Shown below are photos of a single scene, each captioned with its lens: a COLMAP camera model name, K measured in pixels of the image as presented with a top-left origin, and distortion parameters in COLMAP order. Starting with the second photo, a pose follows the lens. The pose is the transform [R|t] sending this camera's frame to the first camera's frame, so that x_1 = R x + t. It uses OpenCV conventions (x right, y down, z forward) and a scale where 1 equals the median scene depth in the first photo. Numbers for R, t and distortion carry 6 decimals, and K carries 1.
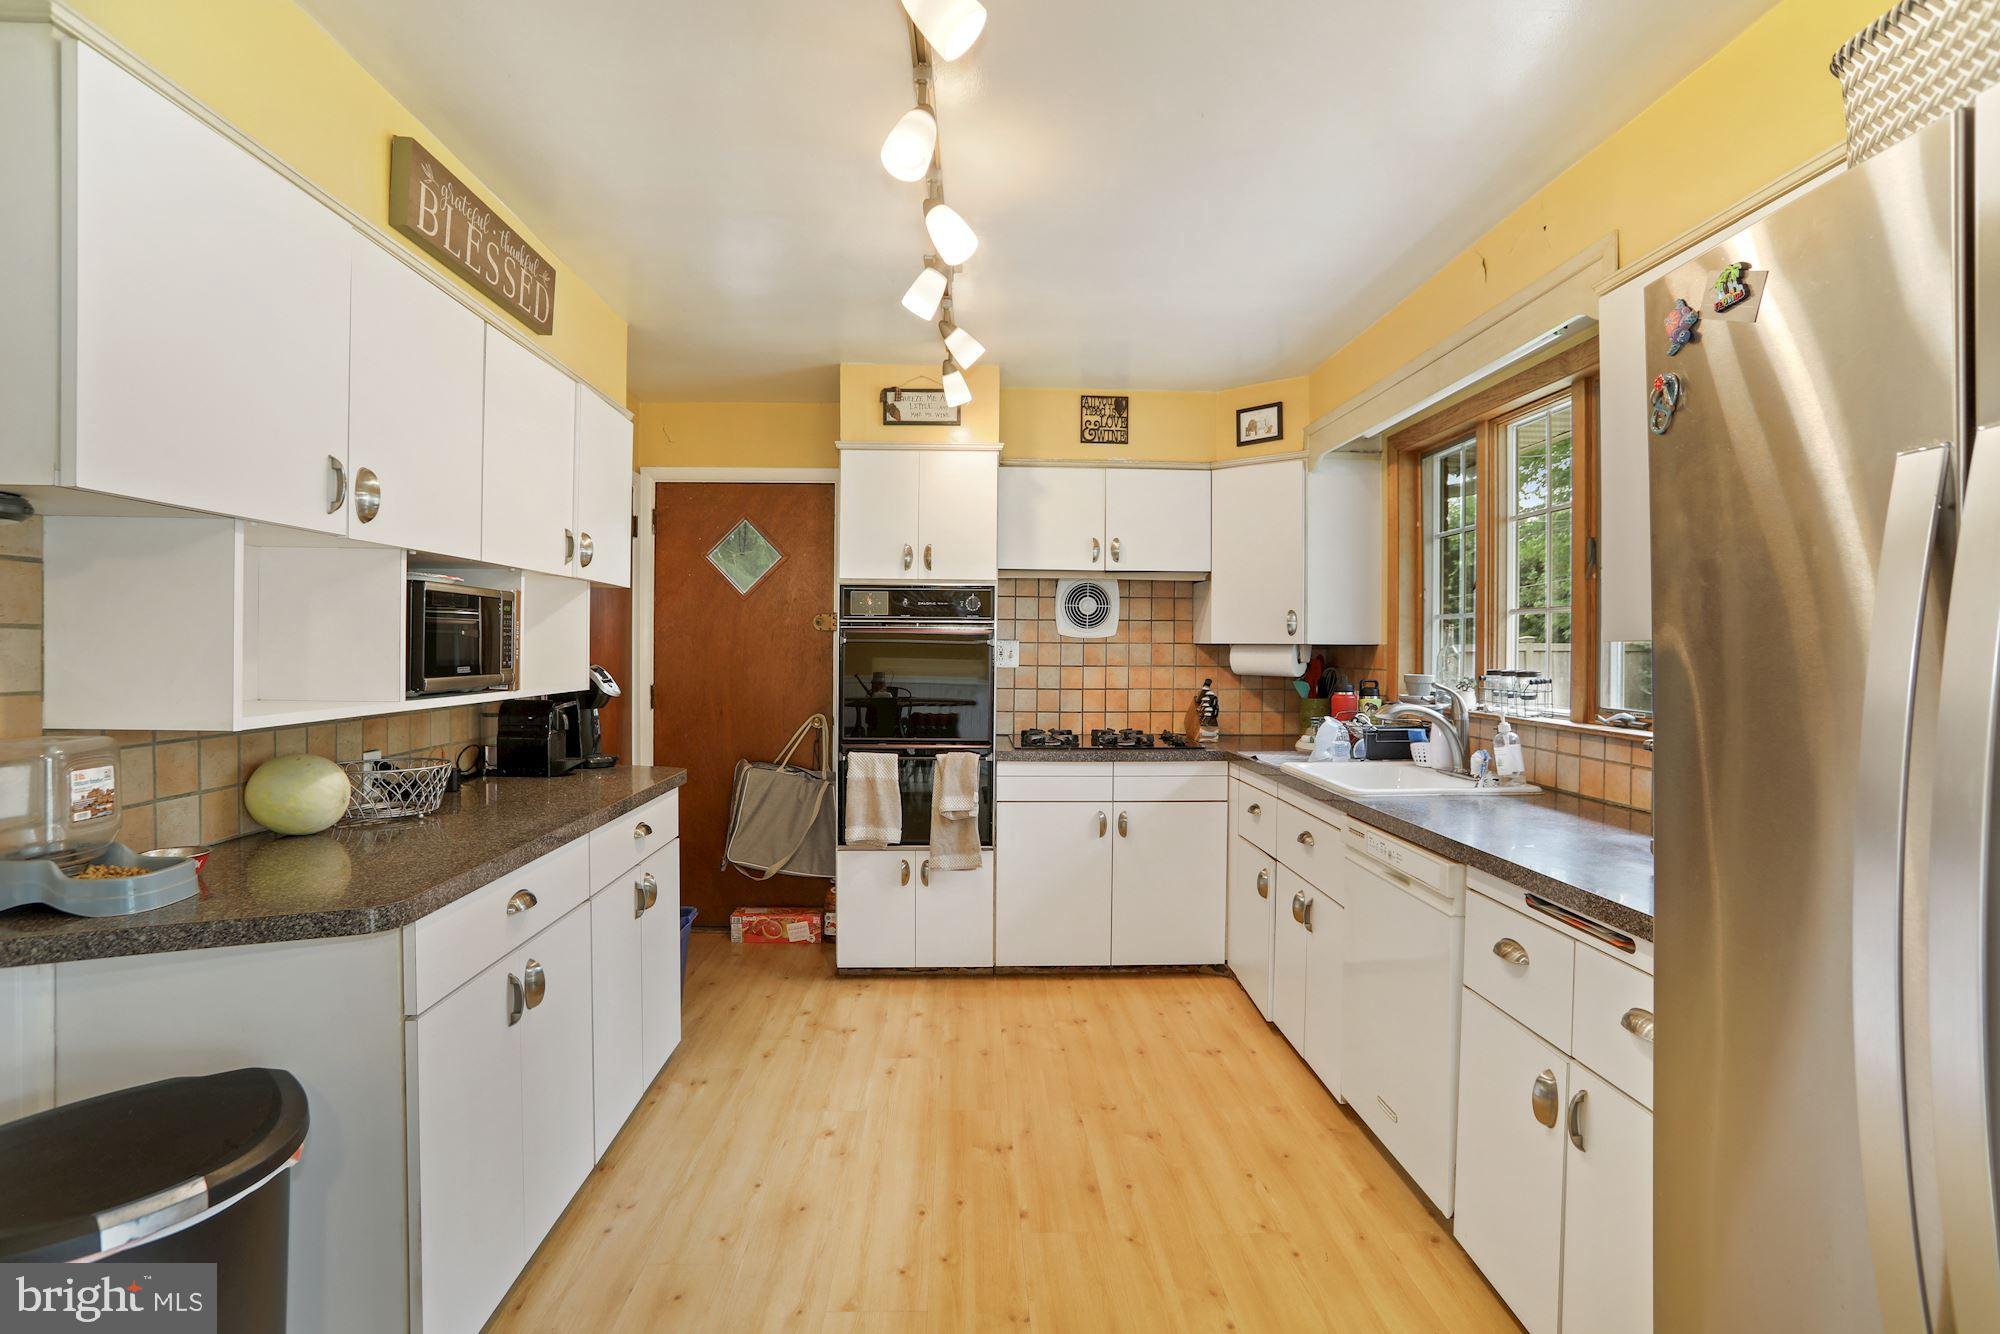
lens RADIAL K [[975.3, 0, 1000.0], [0, 975.3, 667.0], [0, 0, 1]] dist [-0.072677, 0.040430]
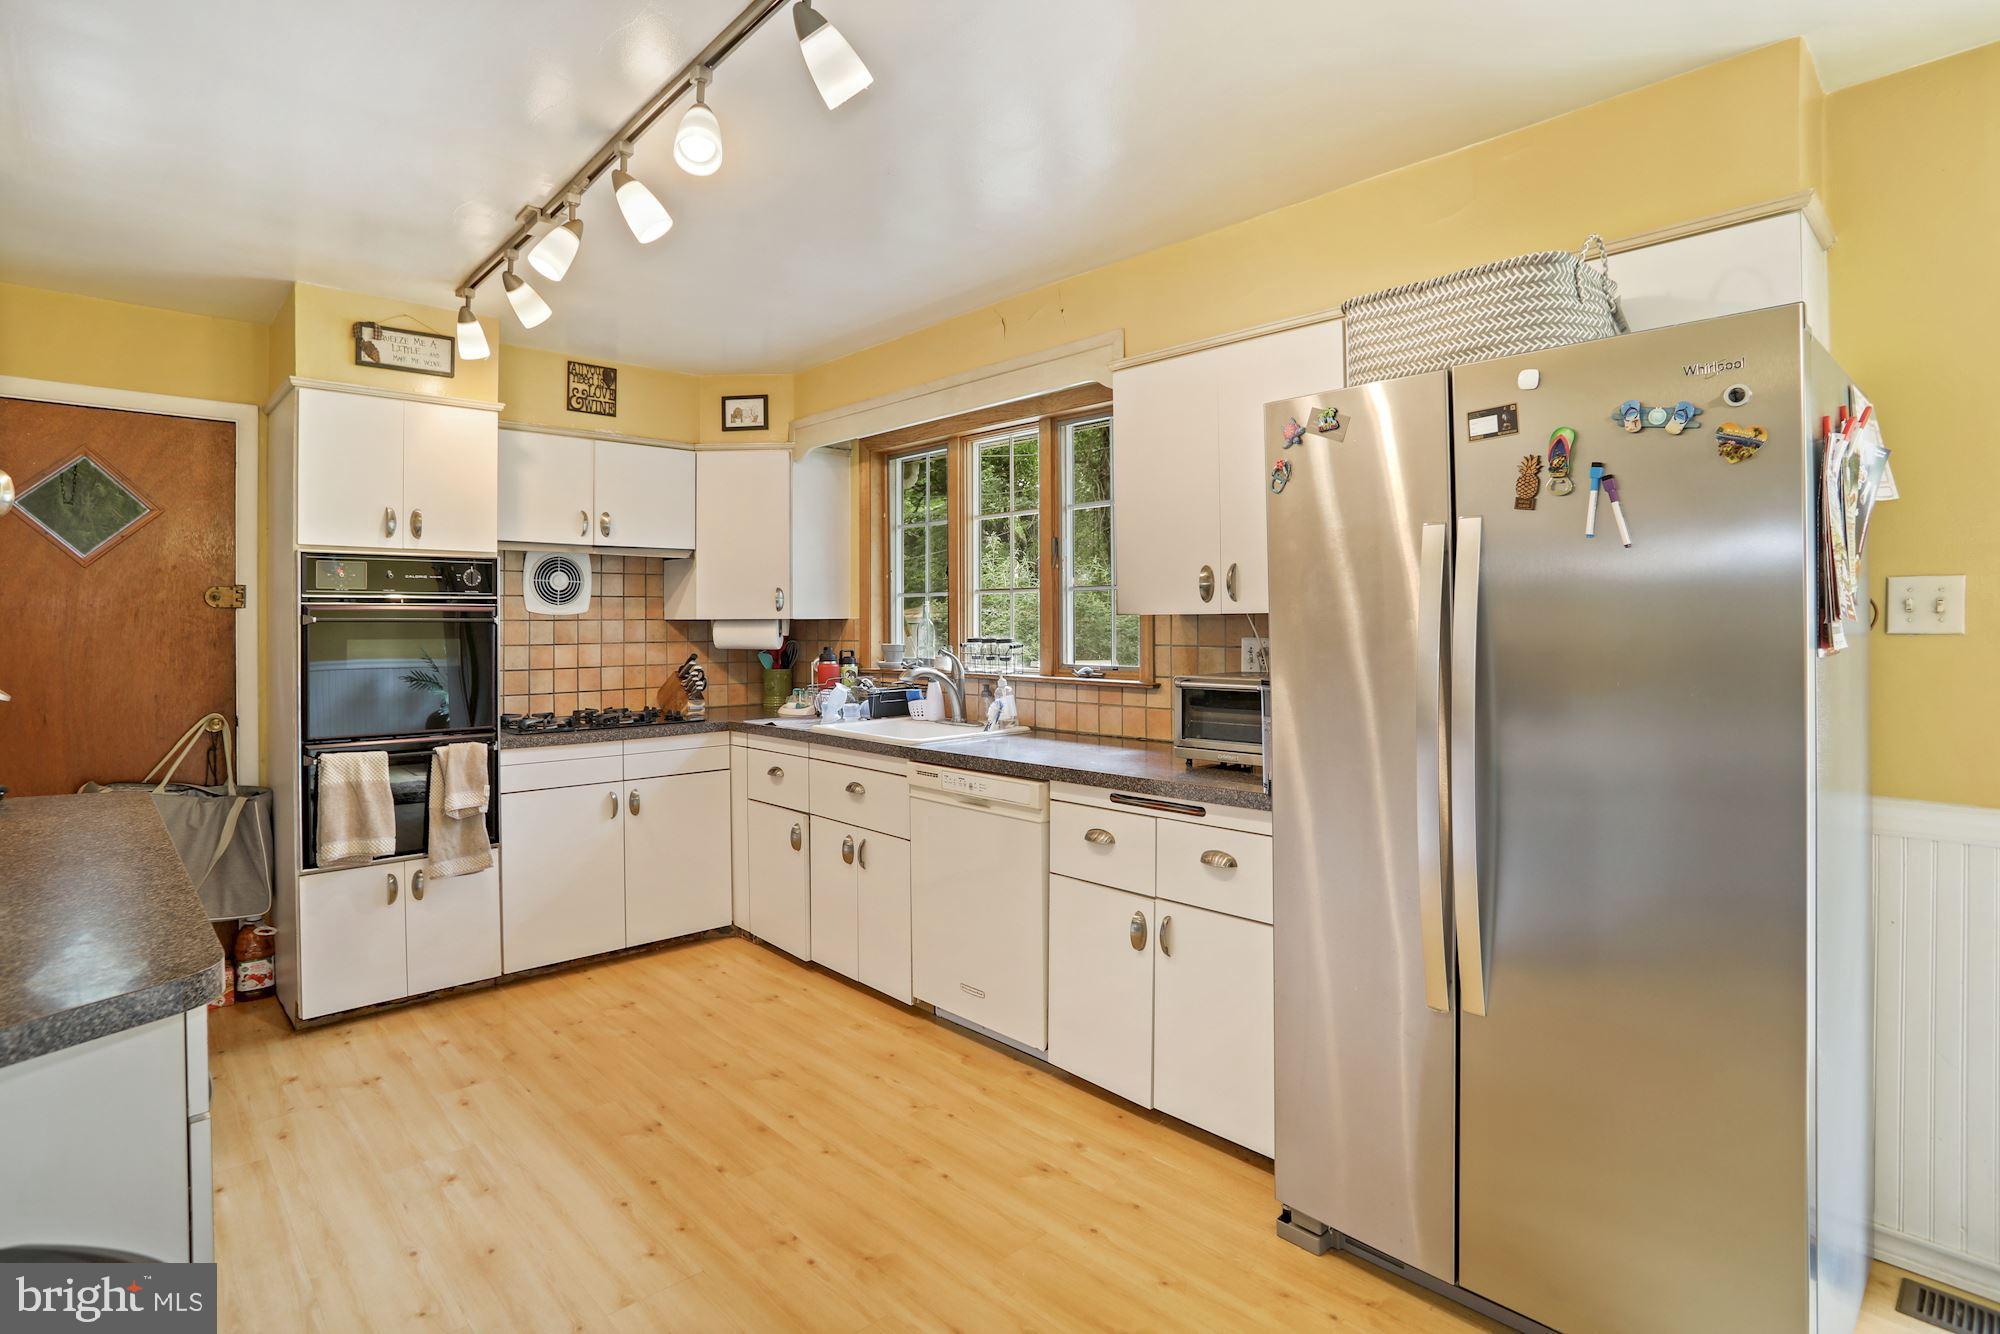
lens RADIAL K [[993.1, 0, 1002.5], [0, 993.1, 640.6], [0, 0, 1]] dist [-0.076512, 0.042513]
pose [[0.757318, -0.021998, 0.652676, -0.246120], [0.023211, 0.999708, 0.006763, -0.001377], [-0.652634, 0.010027, 0.757607, -0.003702]]
